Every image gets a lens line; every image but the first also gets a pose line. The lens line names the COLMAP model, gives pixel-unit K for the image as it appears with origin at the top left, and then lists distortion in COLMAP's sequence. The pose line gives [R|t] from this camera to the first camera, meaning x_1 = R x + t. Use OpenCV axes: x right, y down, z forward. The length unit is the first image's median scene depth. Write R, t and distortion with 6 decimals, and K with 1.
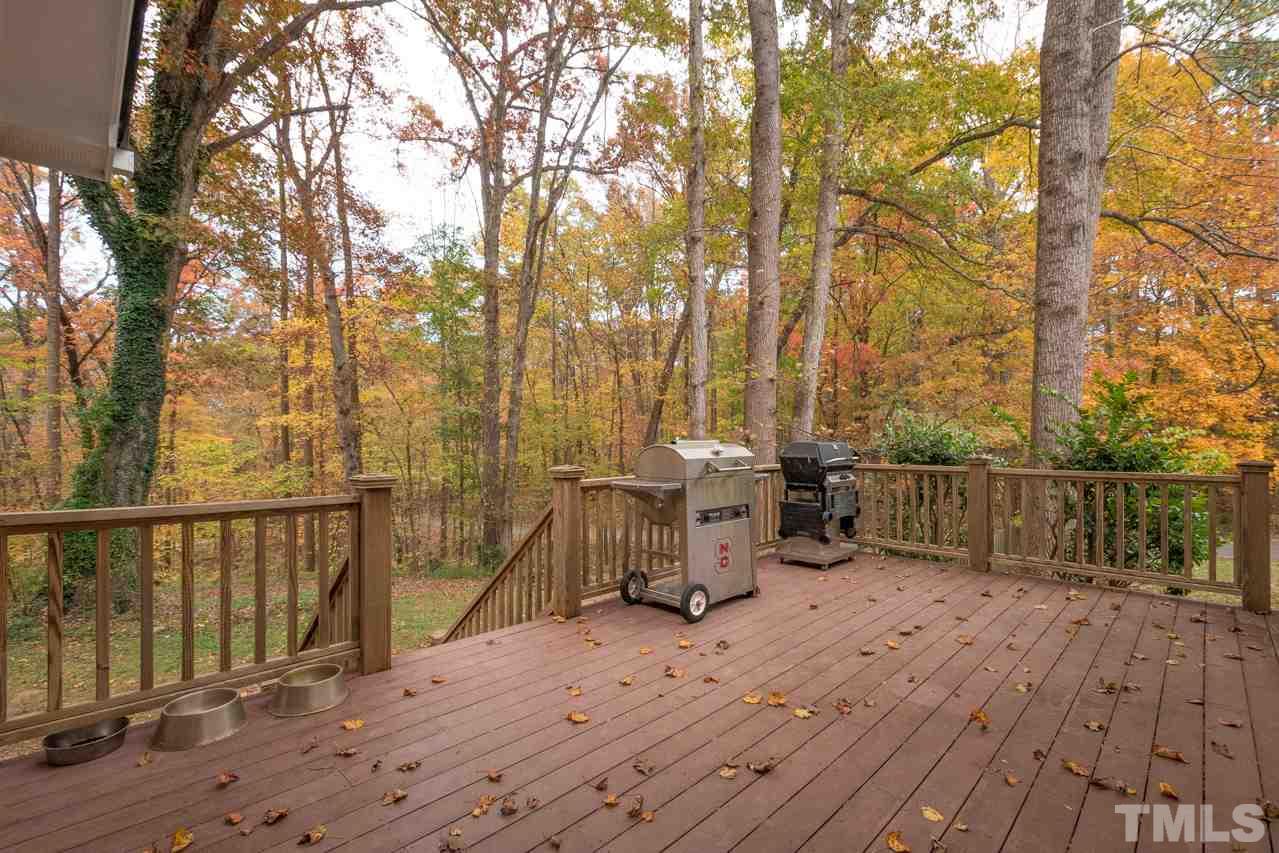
lens RADIAL K [[571.9, 0, 627.8], [0, 571.9, 418.1], [0, 0, 1]] dist [0.001191, -0.000898]
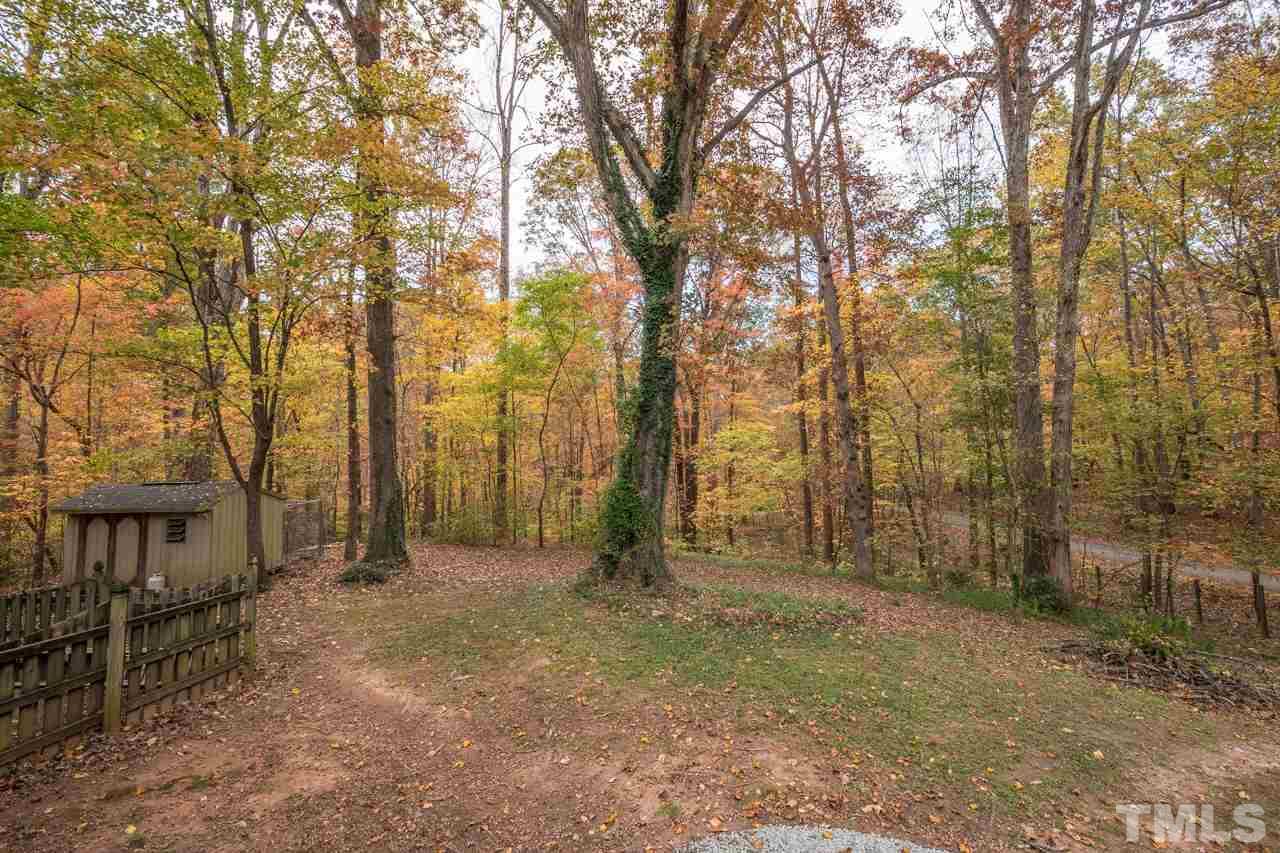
lens RADIAL K [[585.1, 0, 665.5], [0, 585.1, 392.5], [0, 0, 1]] dist [0.002864, 0.000150]
pose [[0.698527, -0.046706, -0.714058, -0.018638], [0.033098, 0.998908, -0.032960, 0.003493], [0.714818, -0.000610, 0.699310, 0.105570]]
